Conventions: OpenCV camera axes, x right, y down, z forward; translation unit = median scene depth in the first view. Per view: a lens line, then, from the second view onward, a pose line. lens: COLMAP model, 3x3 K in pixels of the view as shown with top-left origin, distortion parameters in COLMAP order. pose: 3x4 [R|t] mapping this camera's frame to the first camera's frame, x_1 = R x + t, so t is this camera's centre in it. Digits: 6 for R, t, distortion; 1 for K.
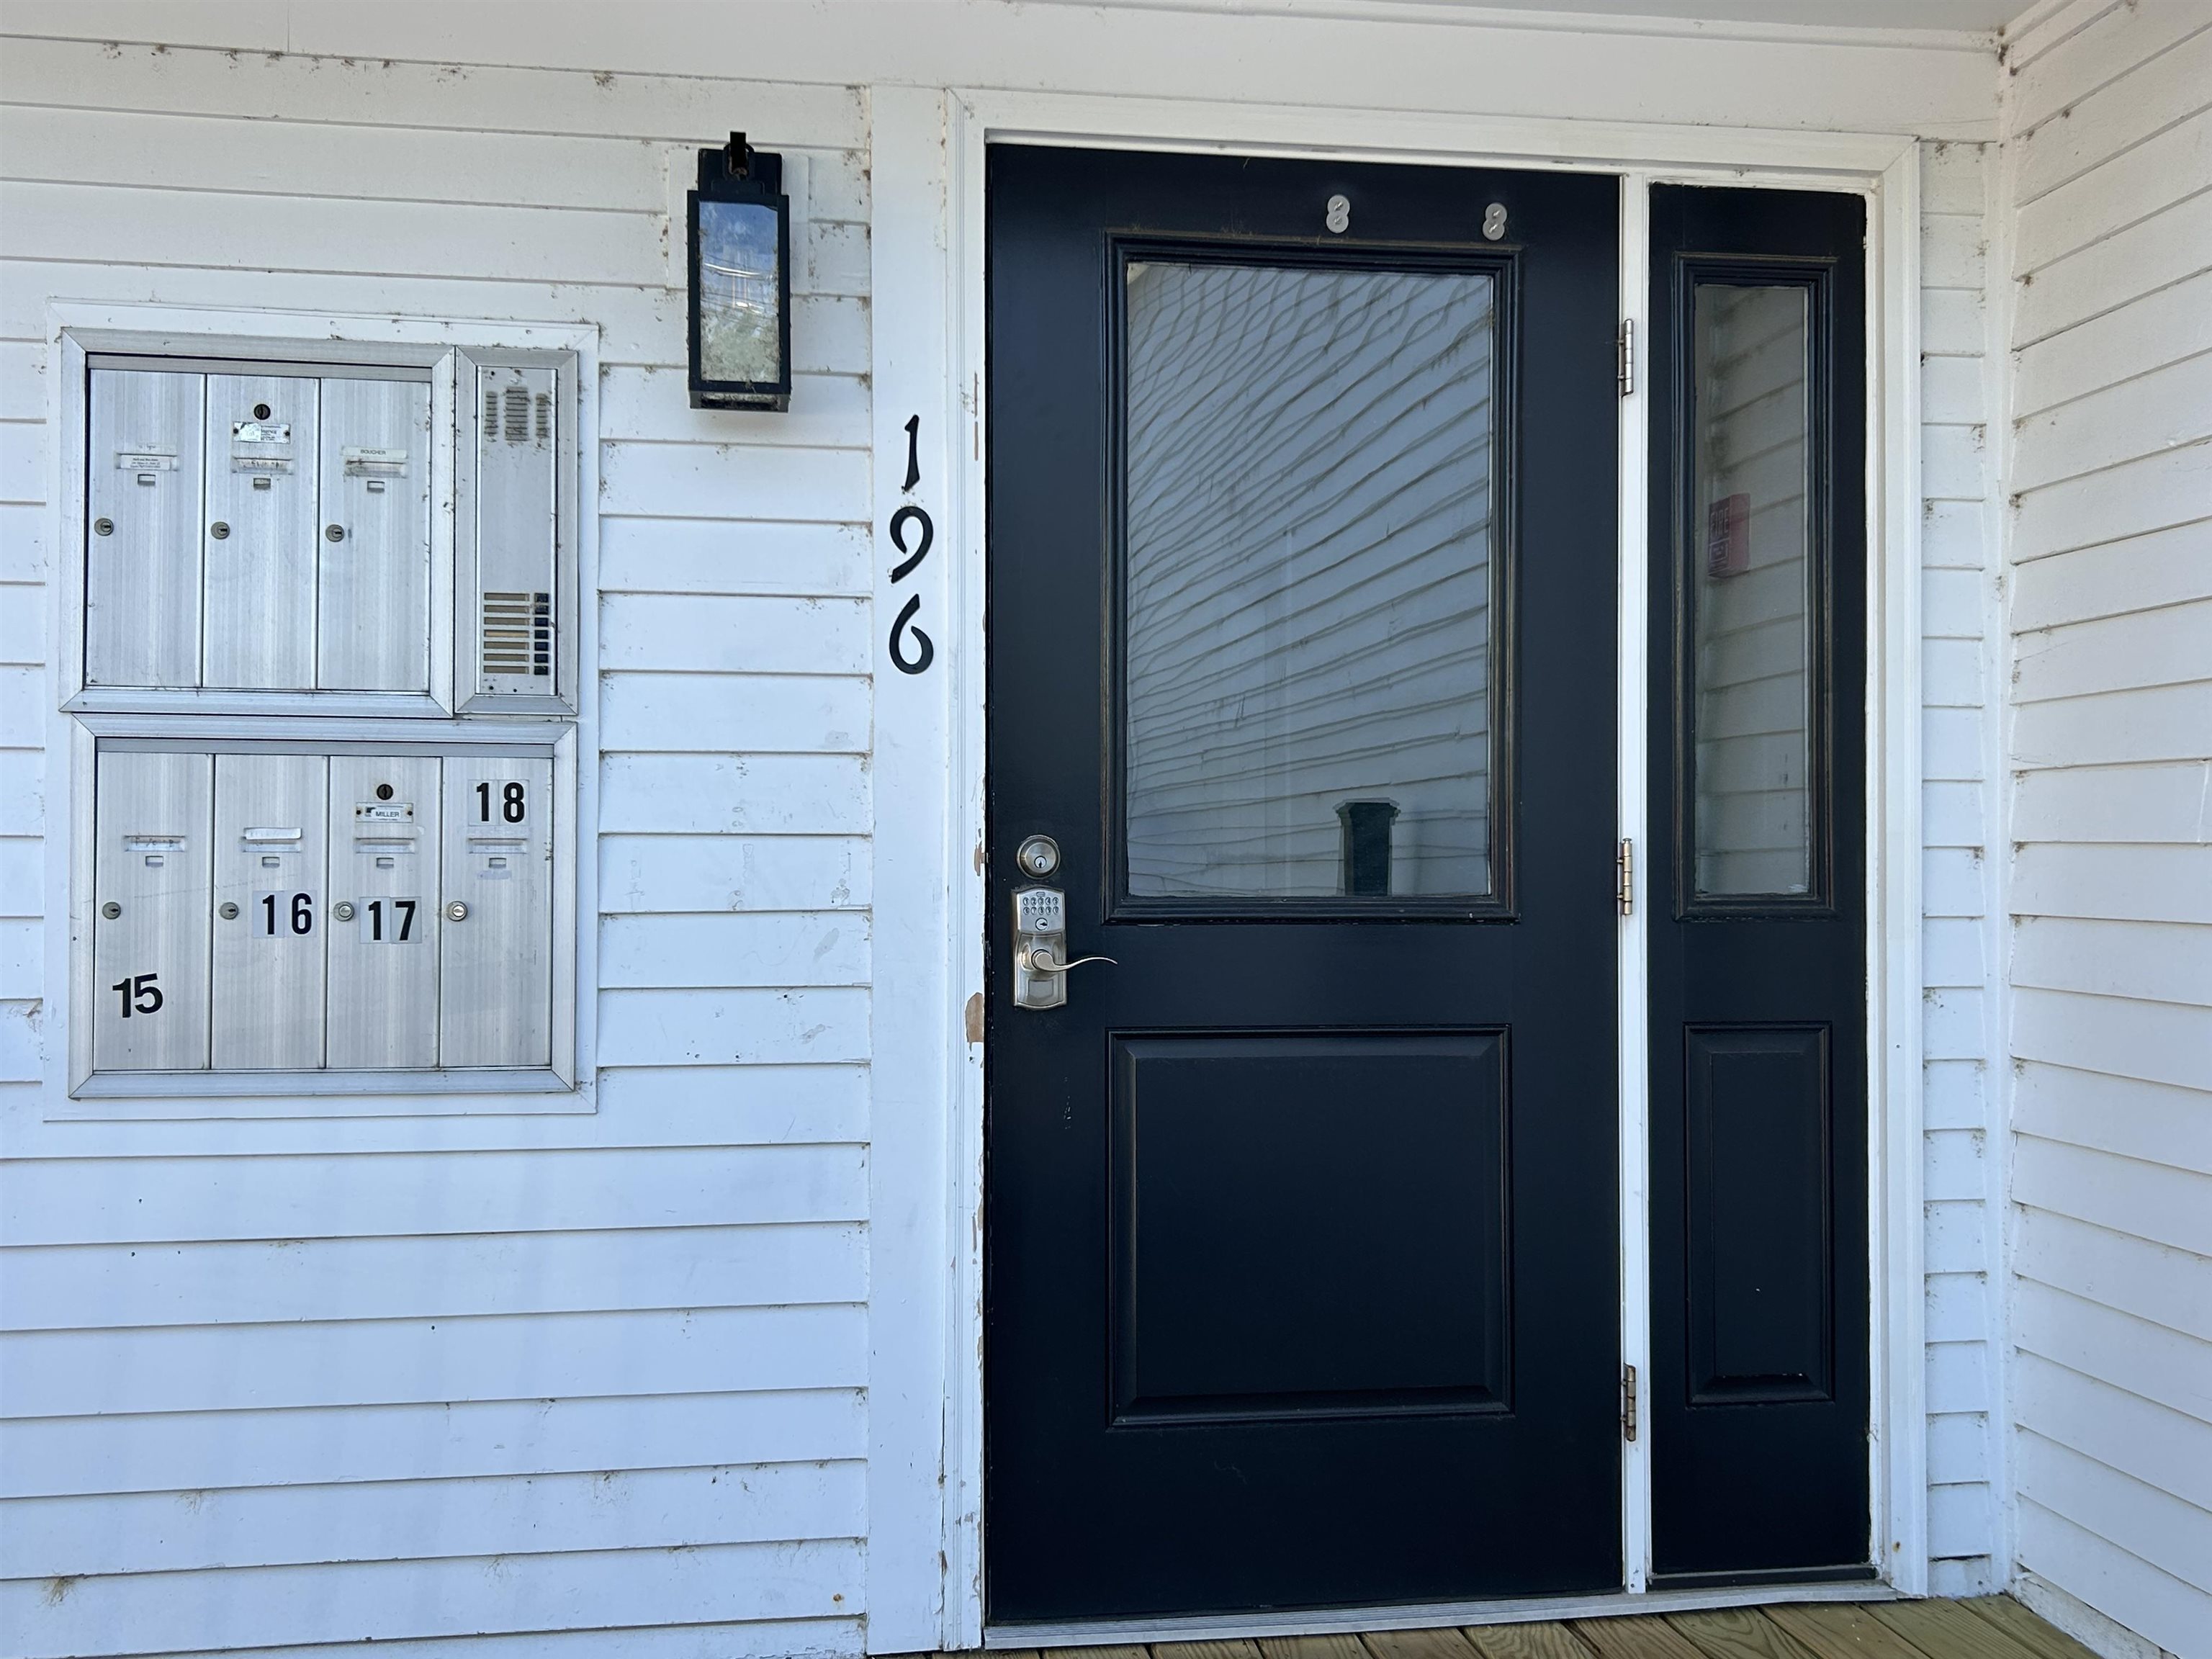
lens RADIAL K [[2156.9, 0, 1100.0], [0, 2156.9, 826.9], [0, 0, 1]] dist [0.018359, 0.000000]
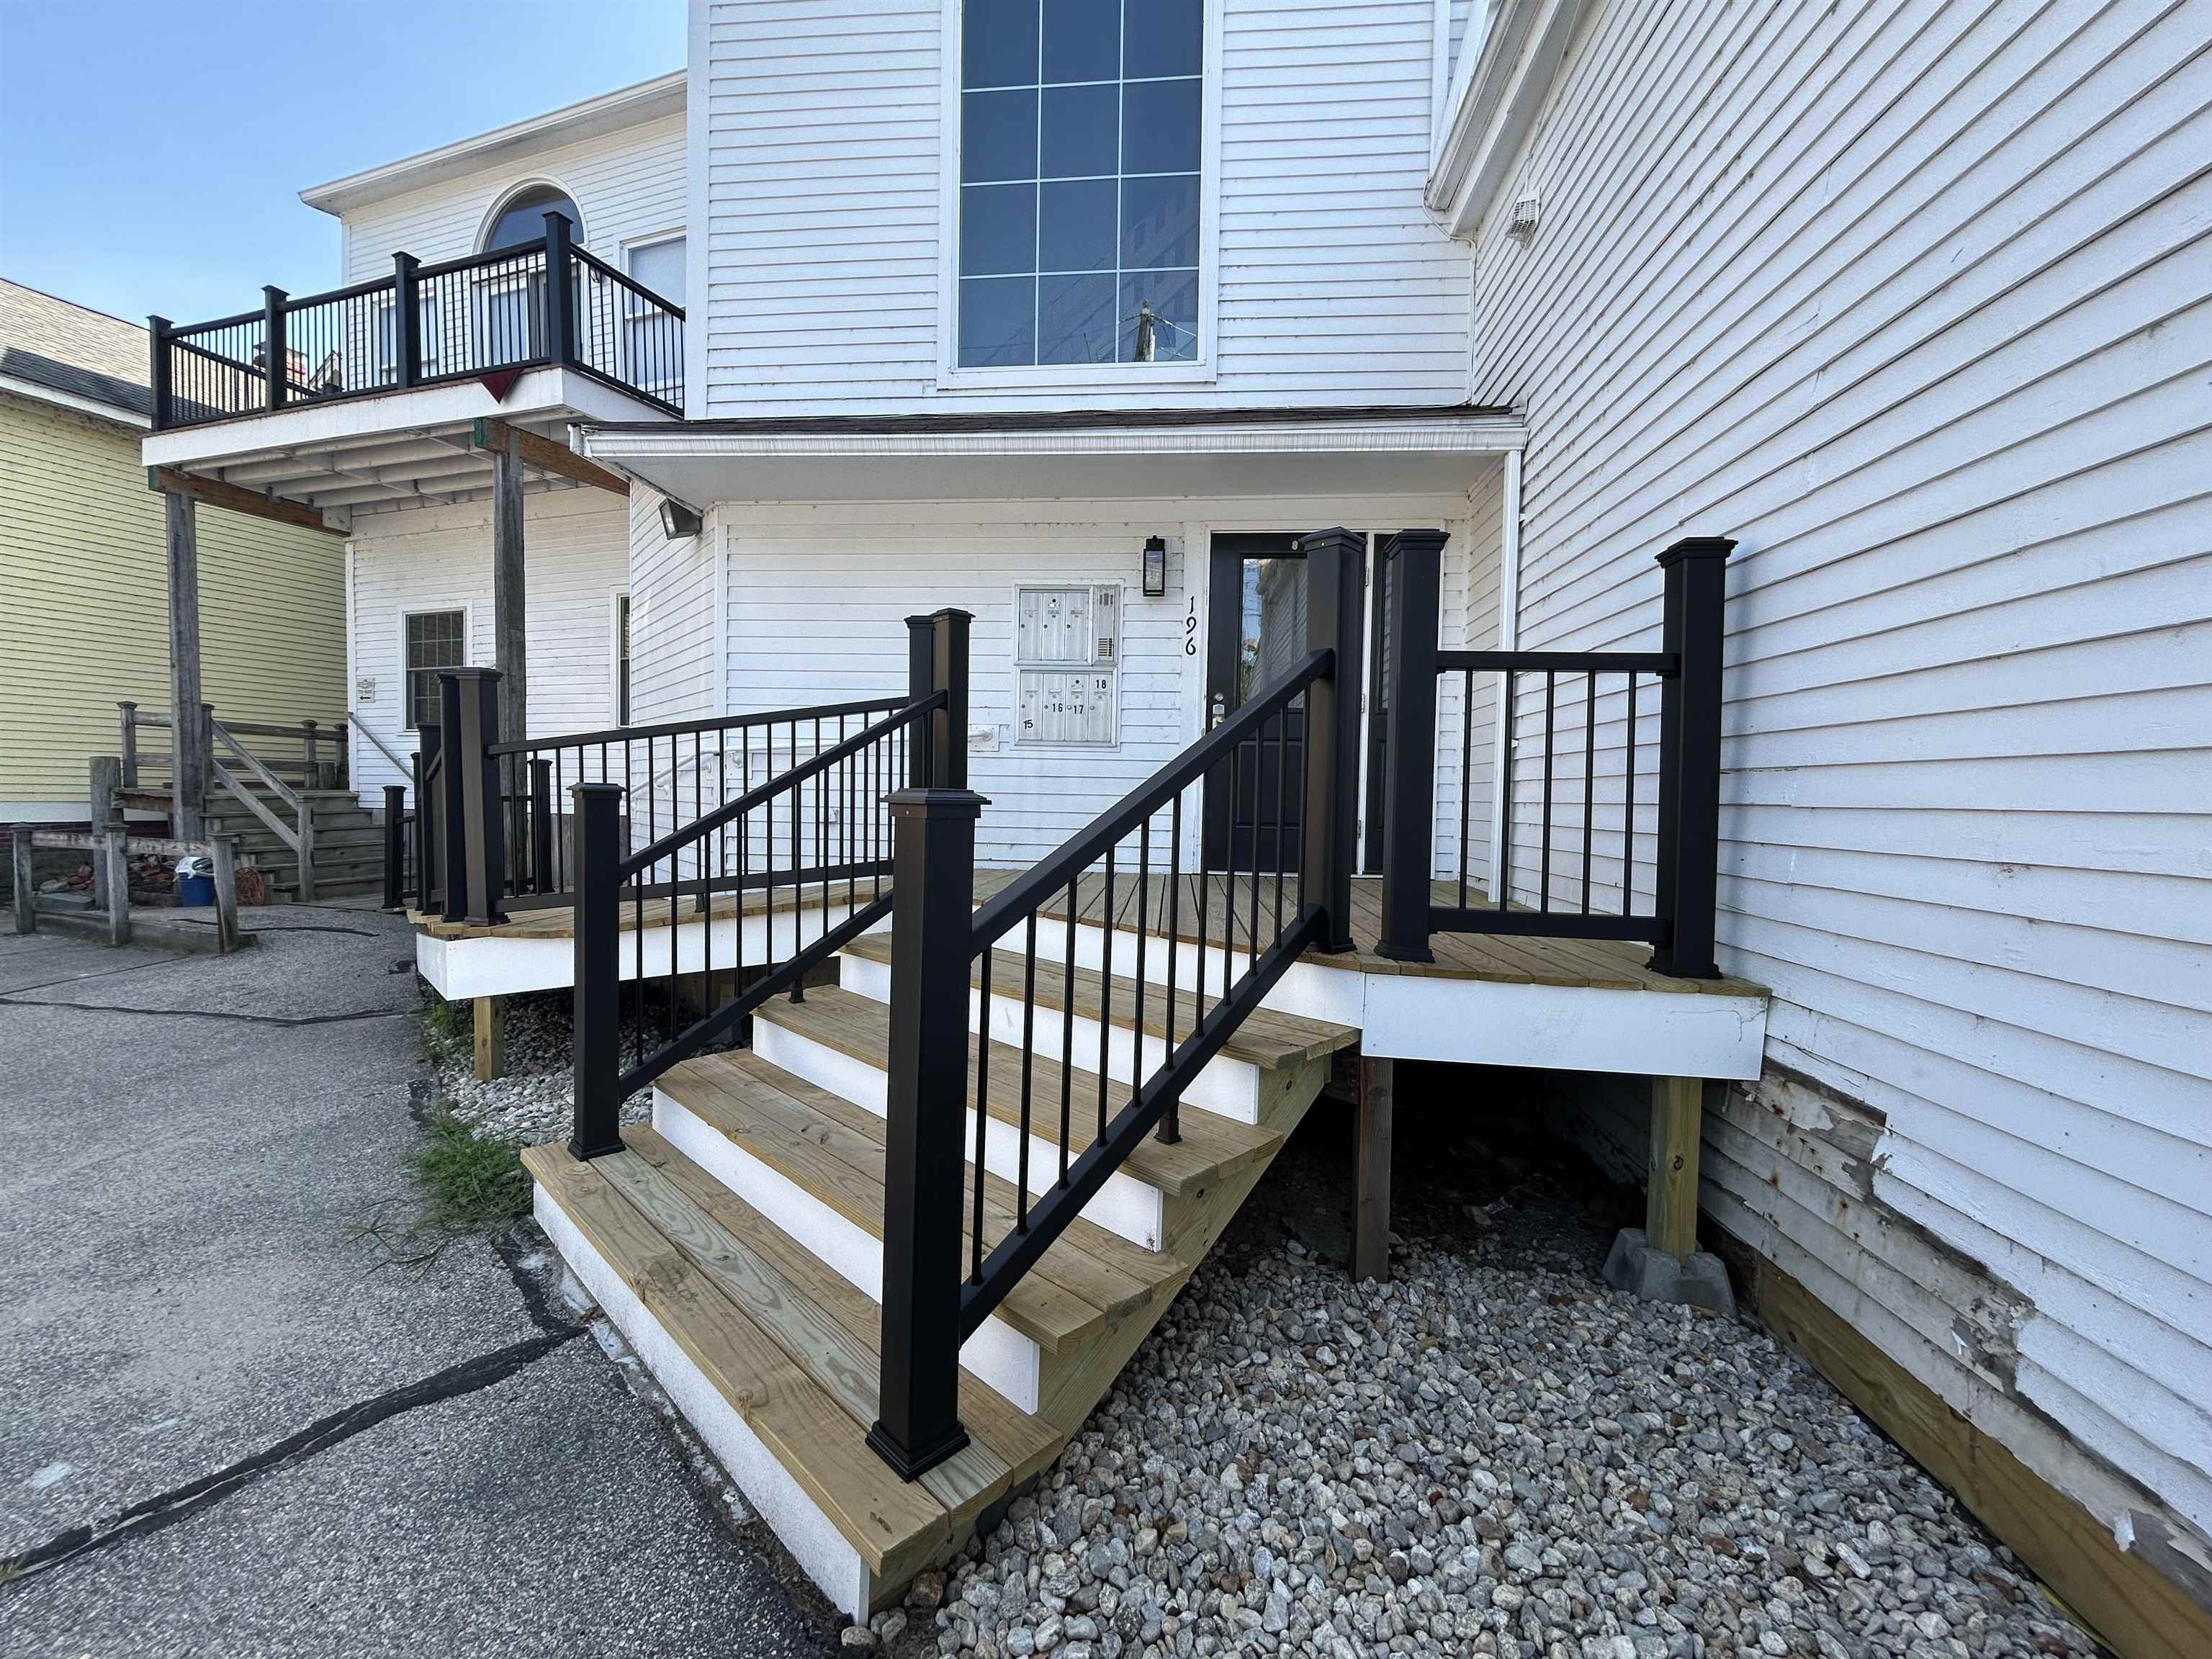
lens RADIAL K [[887.9, 0, 1106.8], [0, 887.9, 829.0], [0, 0, 1]] dist [0.003539, -0.000409]
pose [[0.971004, 0.026549, -0.237585, 0.187844], [-0.016723, 0.998923, 0.043279, 0.209411], [0.238478, -0.038051, 0.970402, -0.828289]]
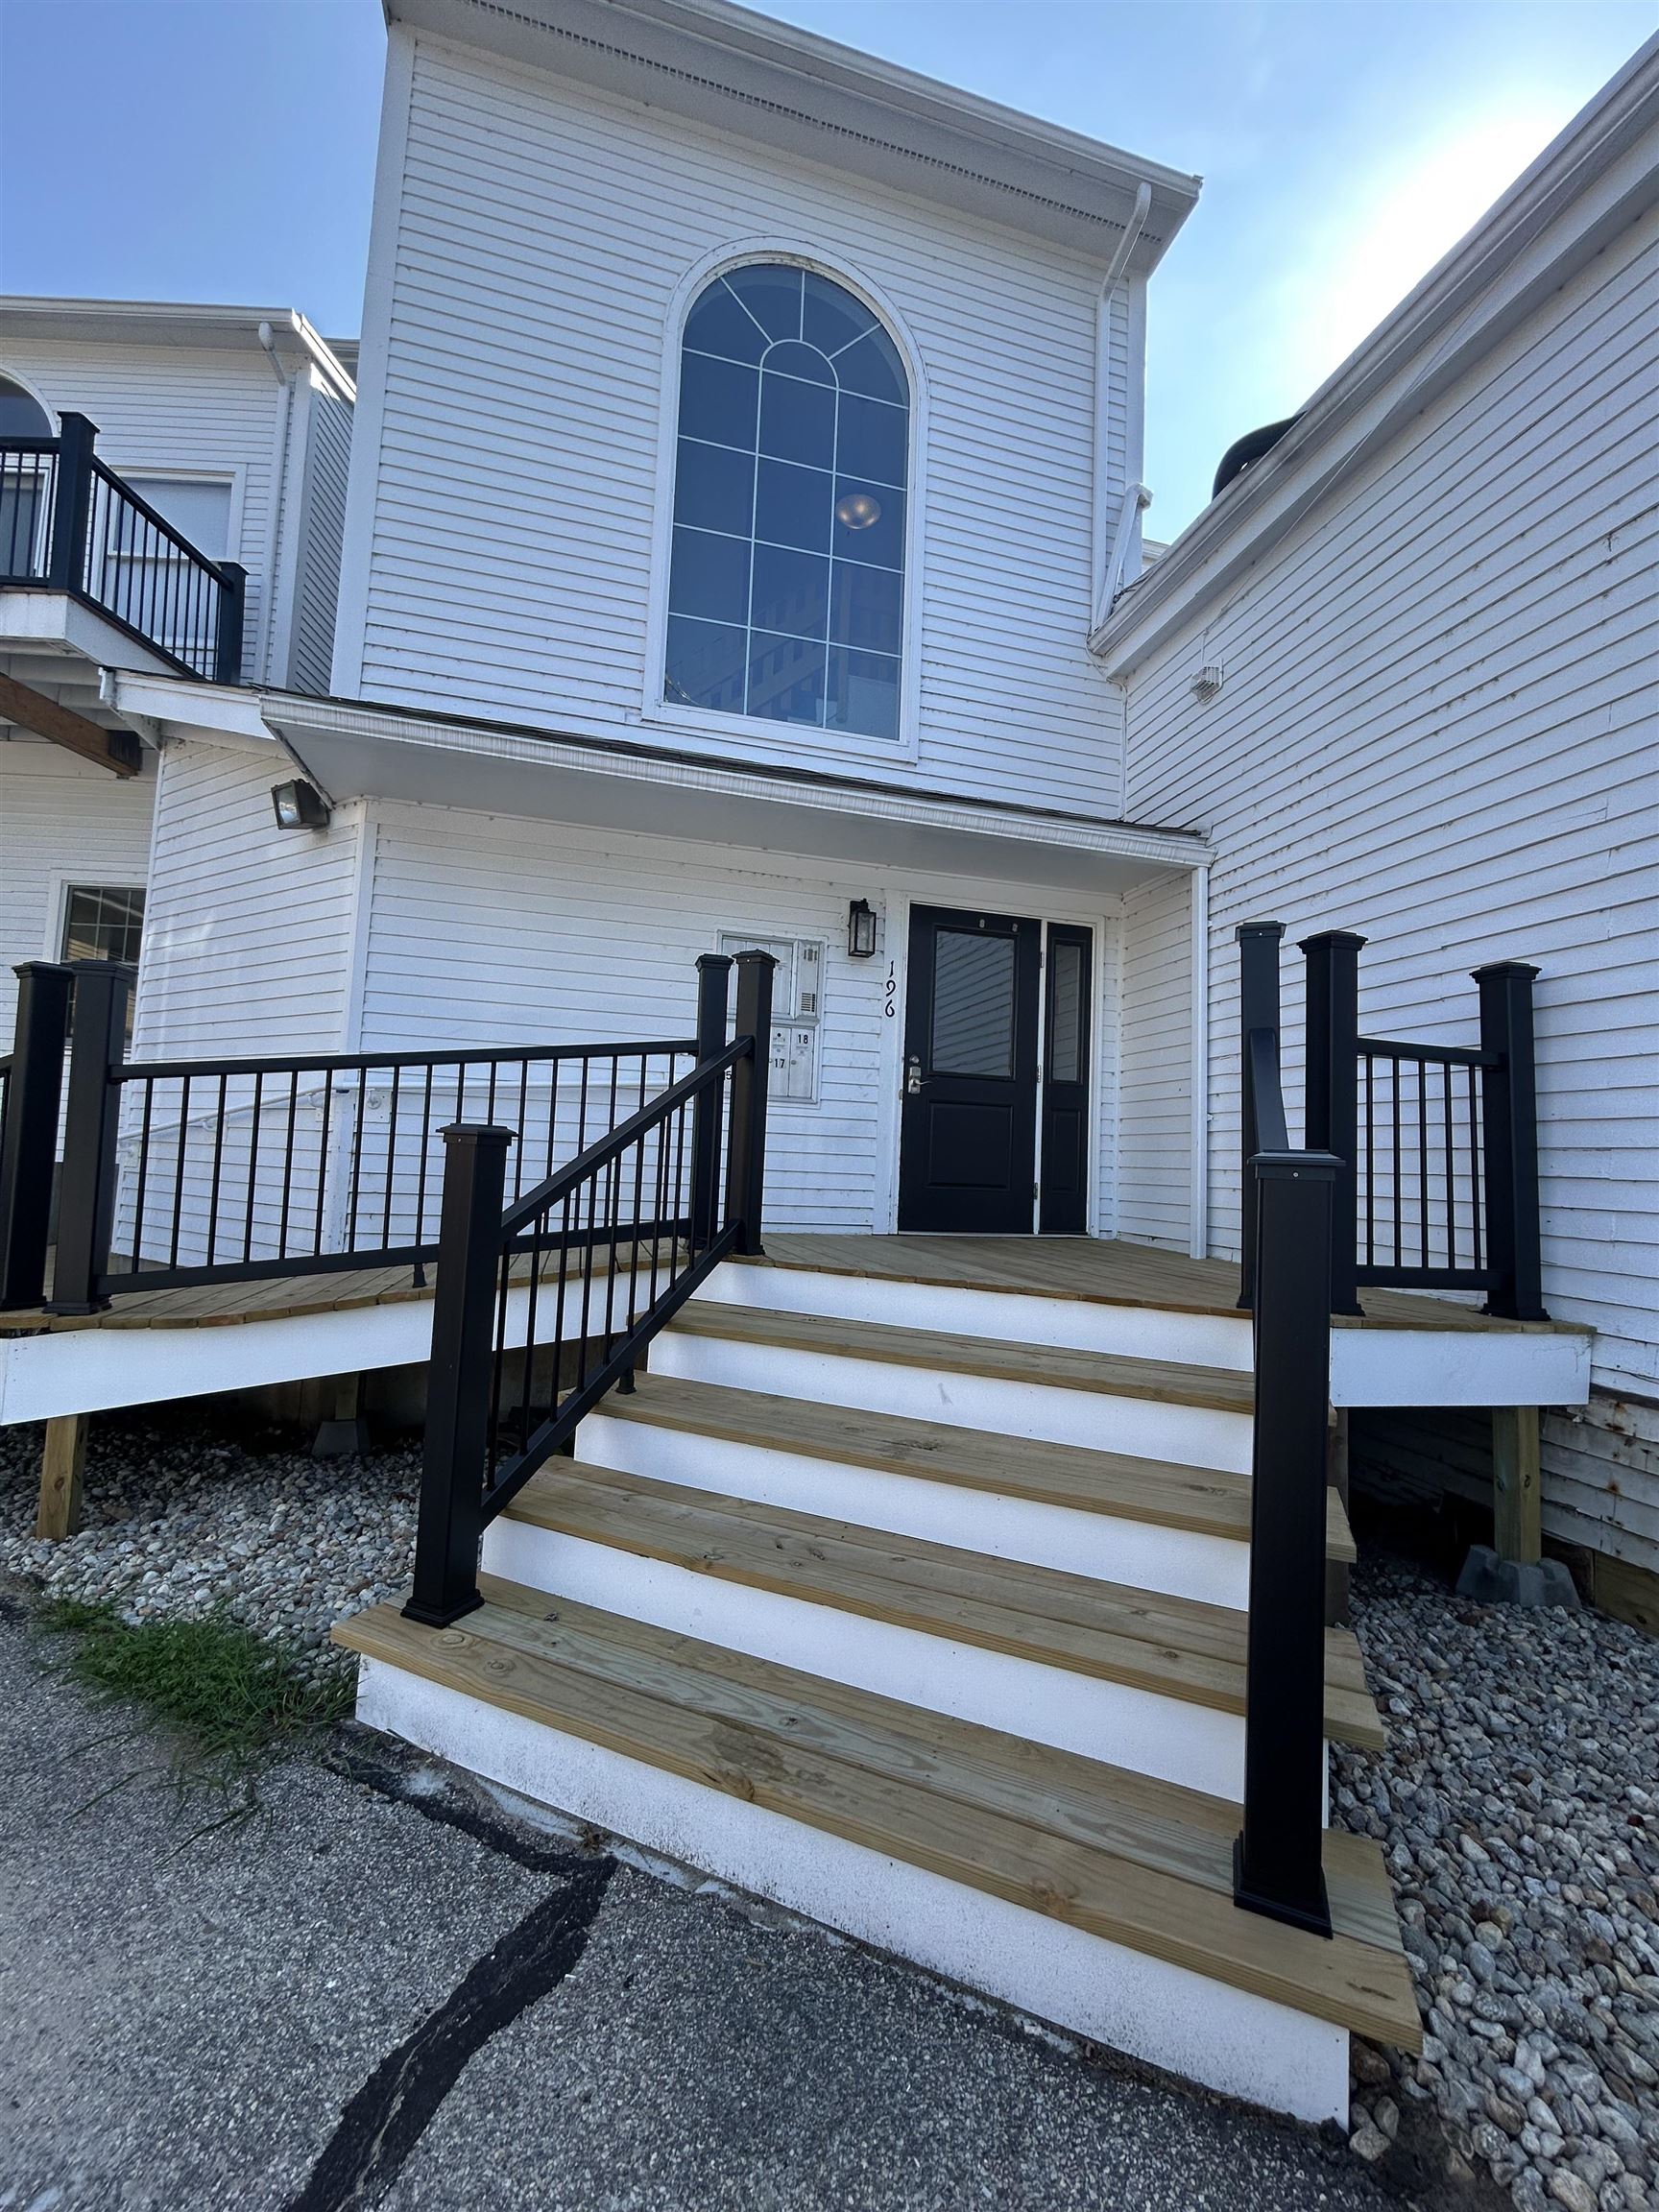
lens RADIAL K [[887.9, 0, 829.5], [0, 887.9, 1106.3], [0, 0, 1]] dist [0.003539, -0.000409]
pose [[0.993007, 0.048262, 0.107744, -0.401635], [-0.042096, 0.997383, -0.058785, 0.227783], [-0.110299, 0.053839, 0.992439, -0.814933]]
